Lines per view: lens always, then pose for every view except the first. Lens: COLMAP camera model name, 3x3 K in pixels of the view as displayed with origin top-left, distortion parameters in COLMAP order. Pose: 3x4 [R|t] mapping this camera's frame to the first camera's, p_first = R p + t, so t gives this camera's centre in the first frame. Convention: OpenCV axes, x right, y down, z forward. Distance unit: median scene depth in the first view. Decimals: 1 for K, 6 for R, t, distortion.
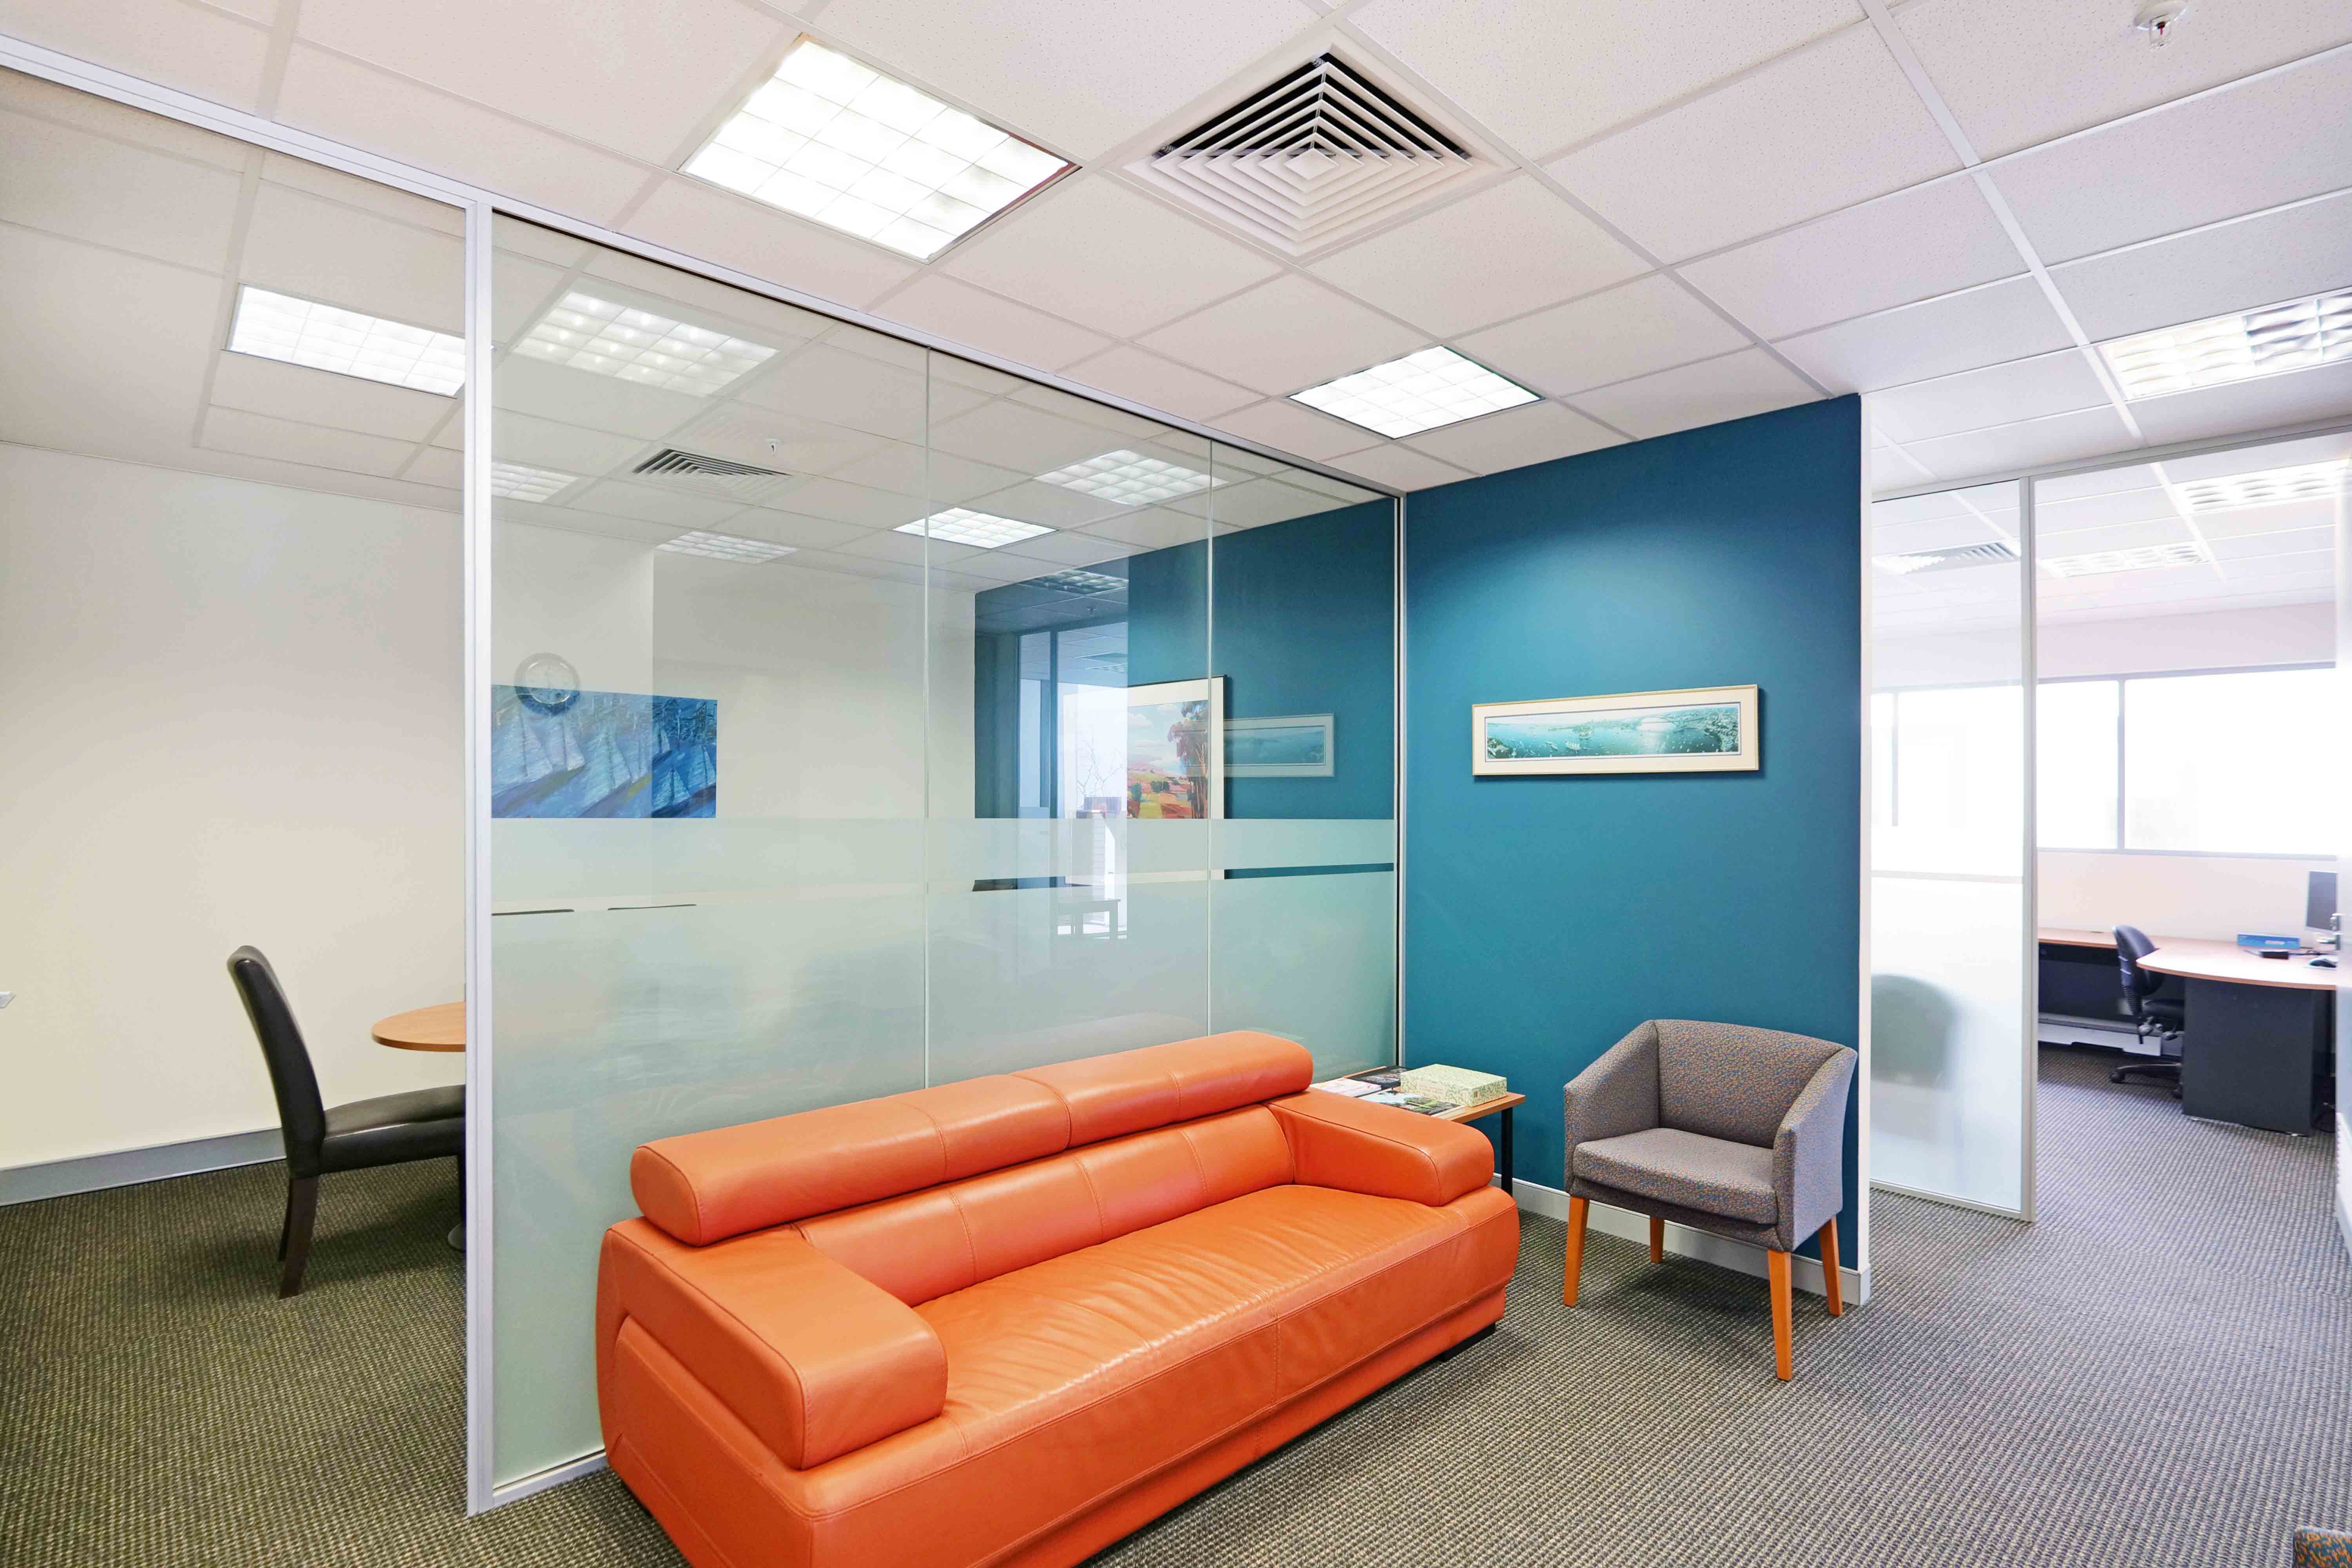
lens RADIAL K [[1123.6, 0, 1168.7], [0, 1123.6, 798.9], [0, 0, 1]] dist [-0.016109, 0.000727]
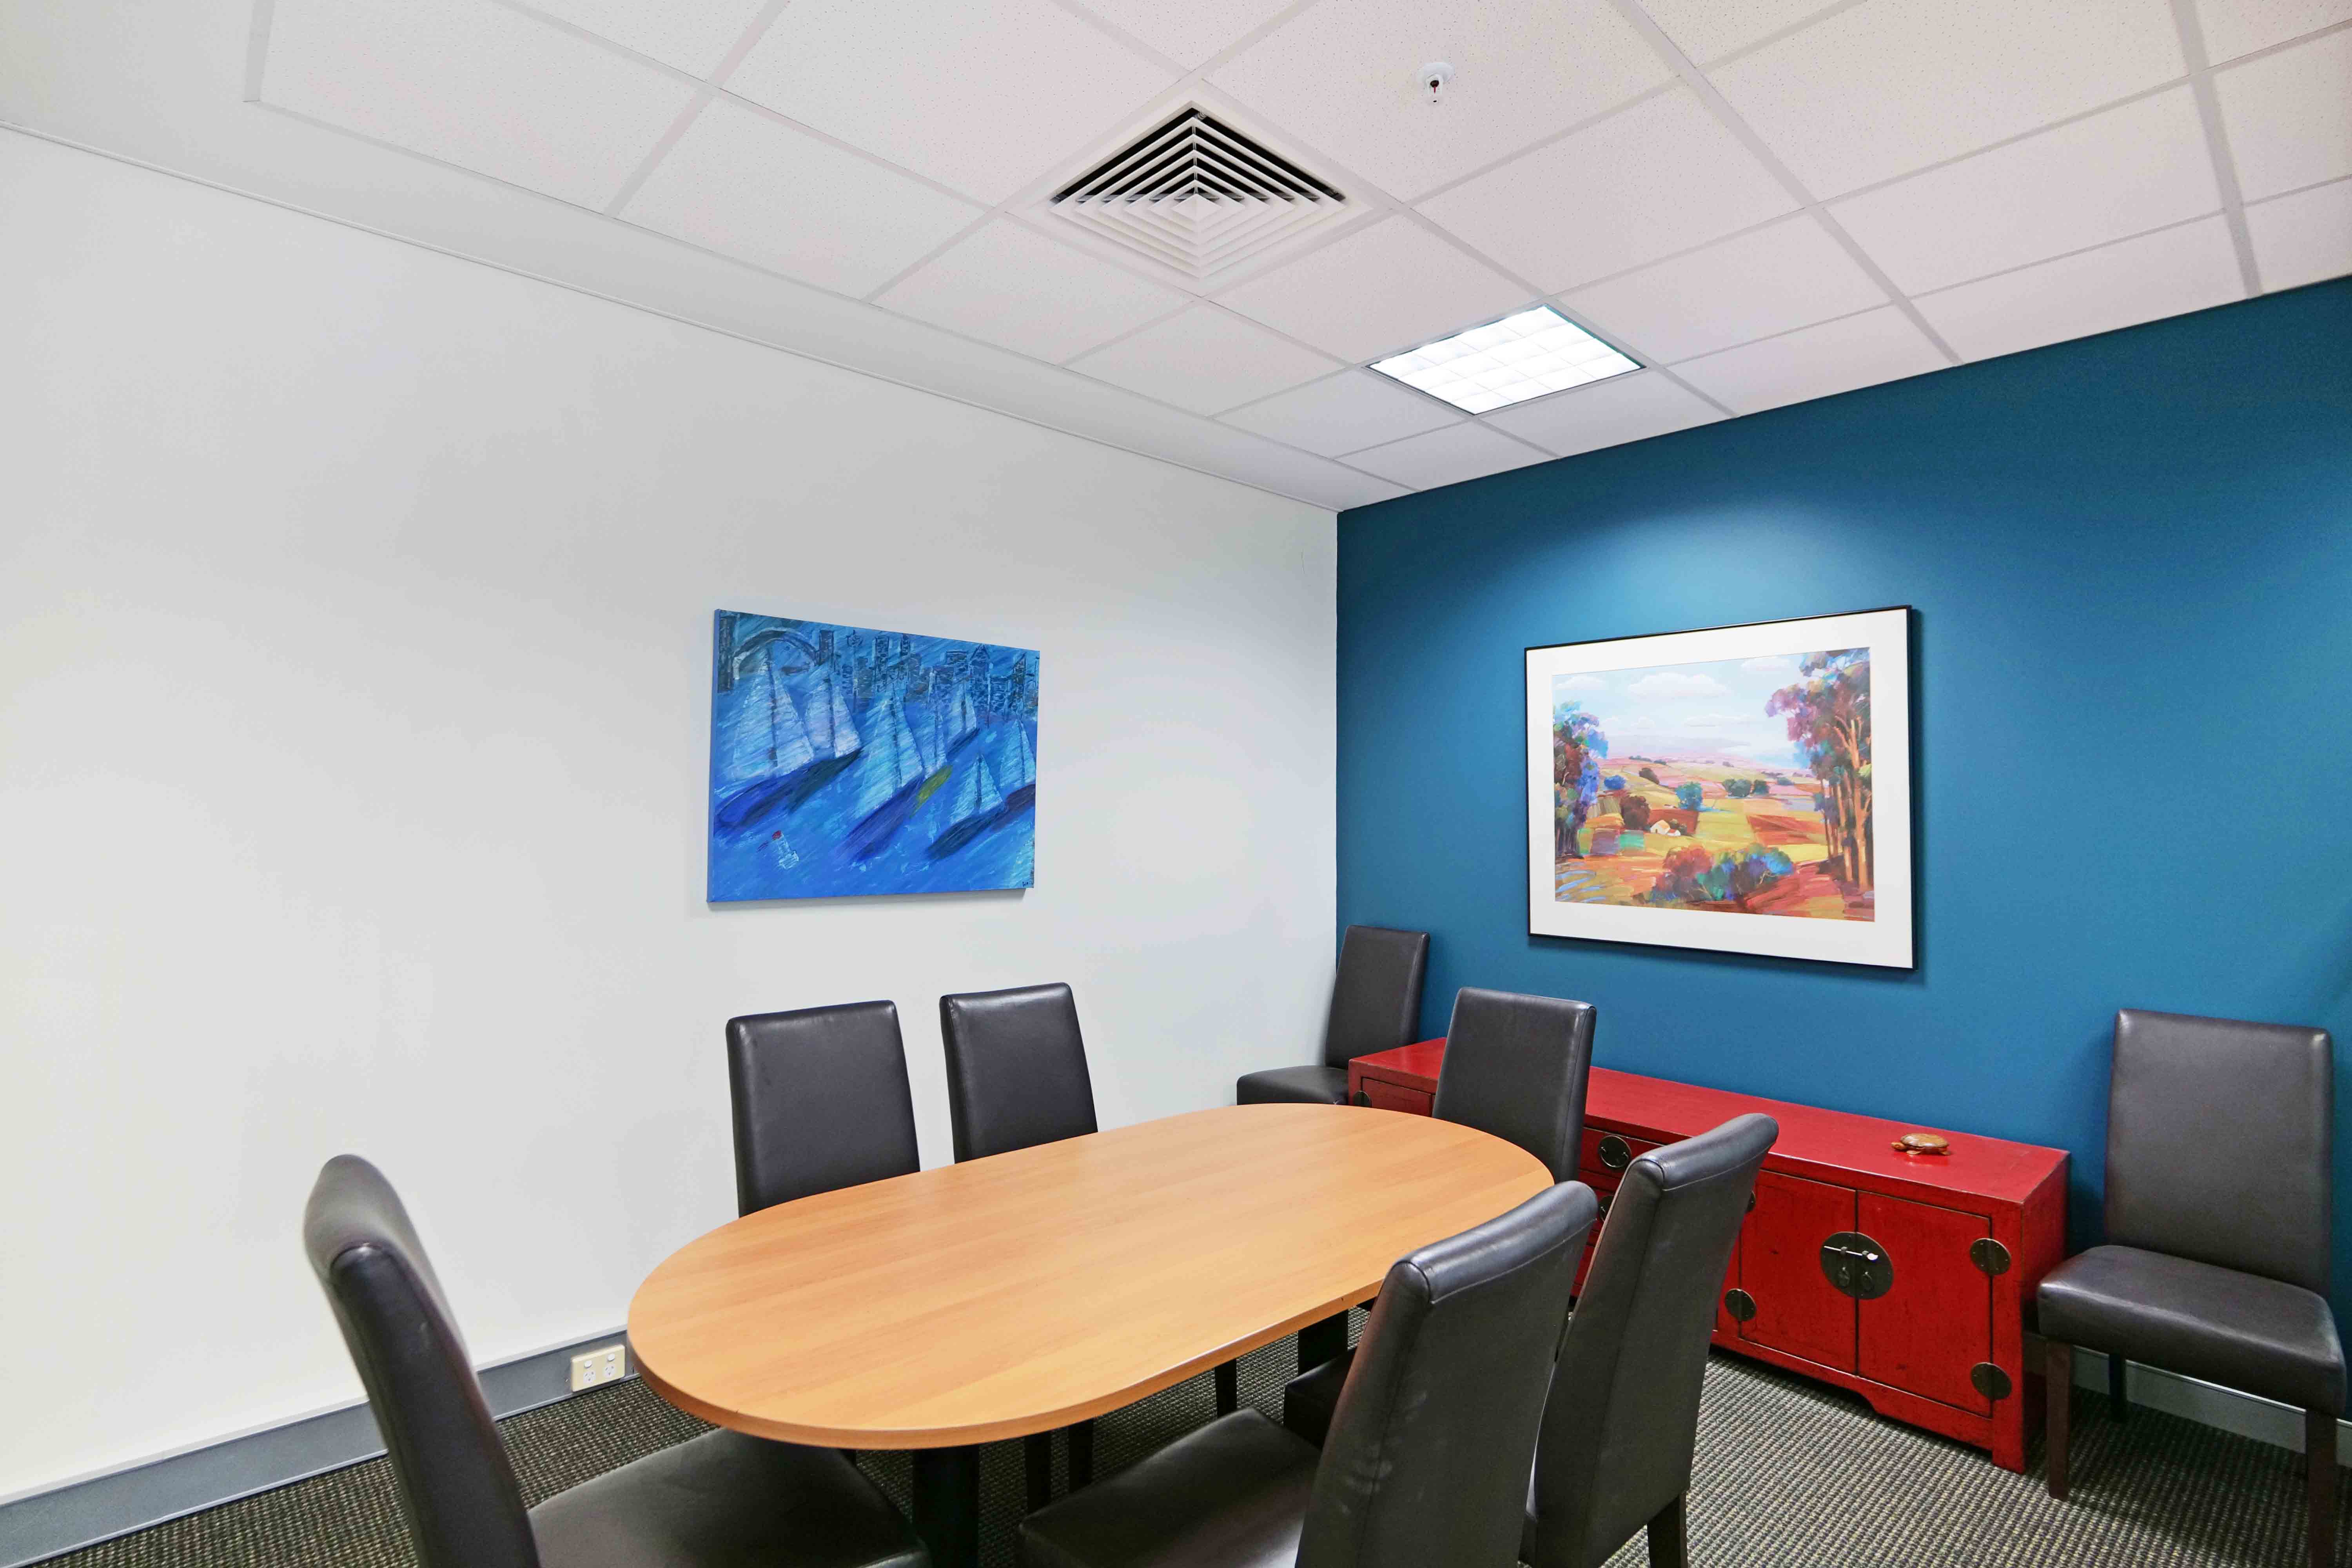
lens RADIAL K [[1149.2, 0, 1170.1], [0, 1149.2, 819.3], [0, 0, 1]] dist [0.020604, -0.000041]
pose [[0.999989, 0.003800, -0.002713, -0.352262], [-0.003767, 0.999918, 0.012261, 0.000016], [0.002759, -0.012251, 0.999921, 0.368265]]
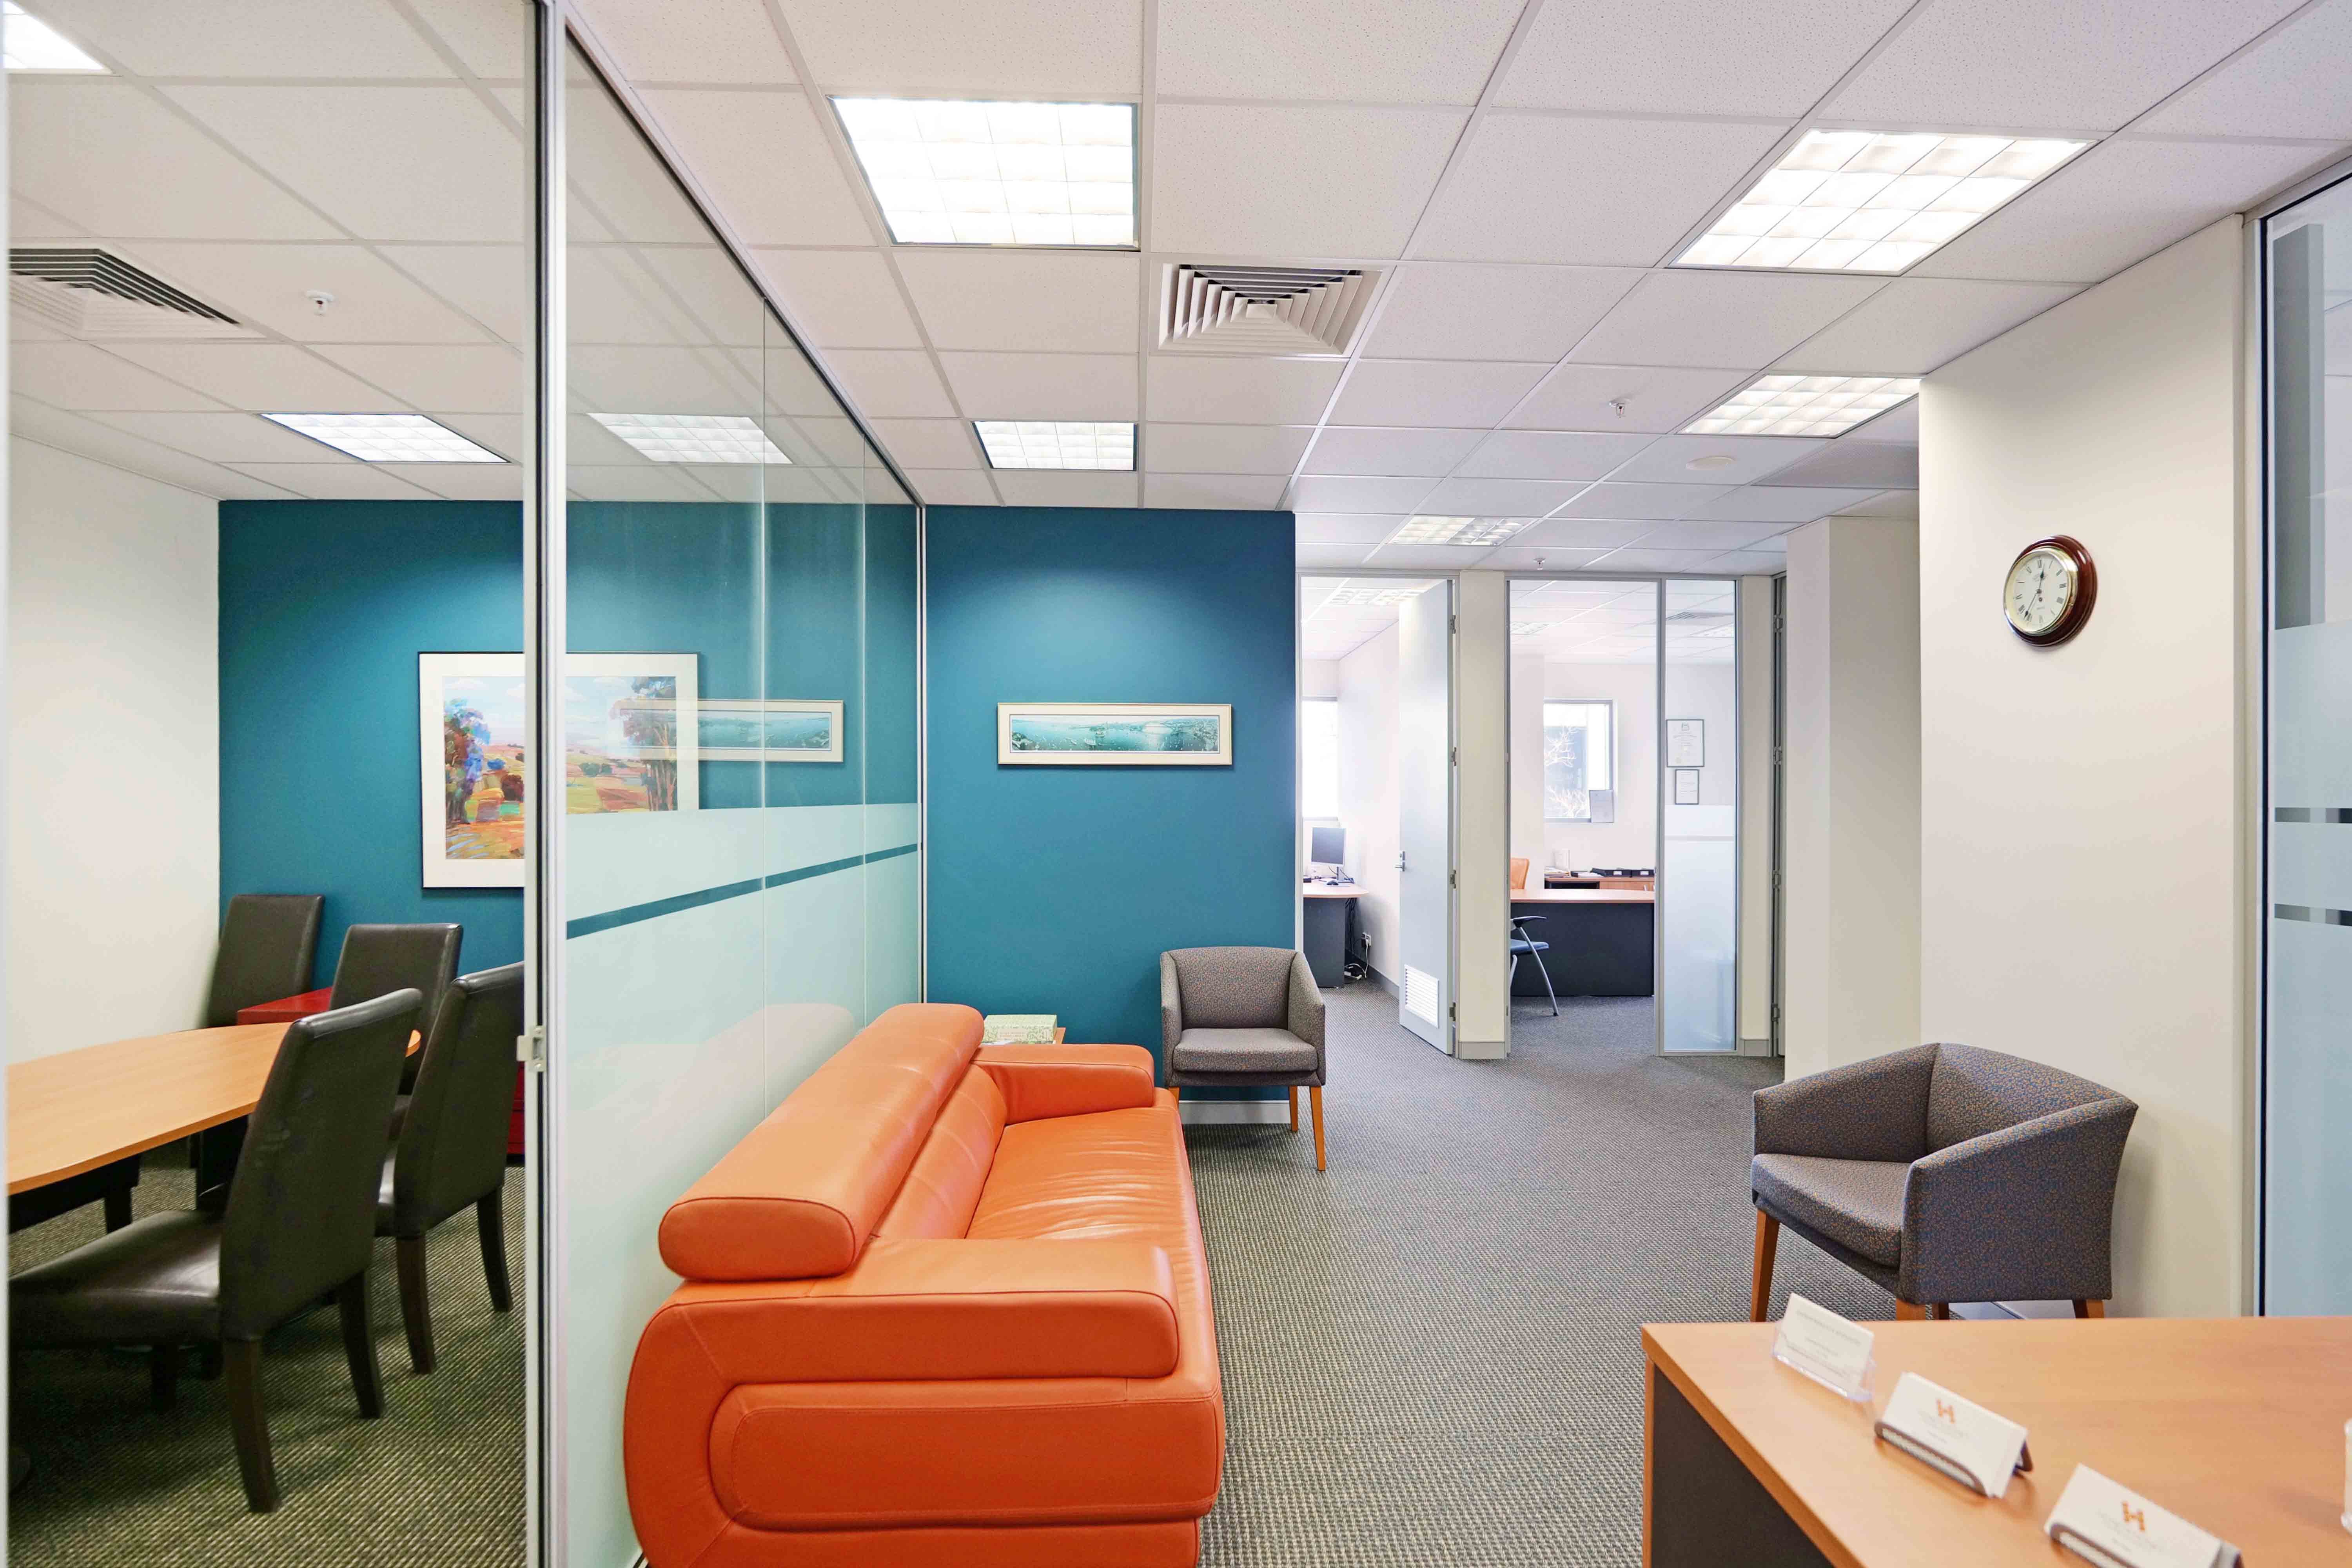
lens RADIAL K [[1140.3, 0, 1172.3], [0, 1140.3, 787.3], [0, 0, 1]] dist [-0.014346, 0.000918]
pose [[0.655321, -0.001137, 0.755350, -0.409689], [-0.002930, 0.999988, 0.004047, -0.001958], [-0.755345, -0.004865, 0.655309, 0.077999]]
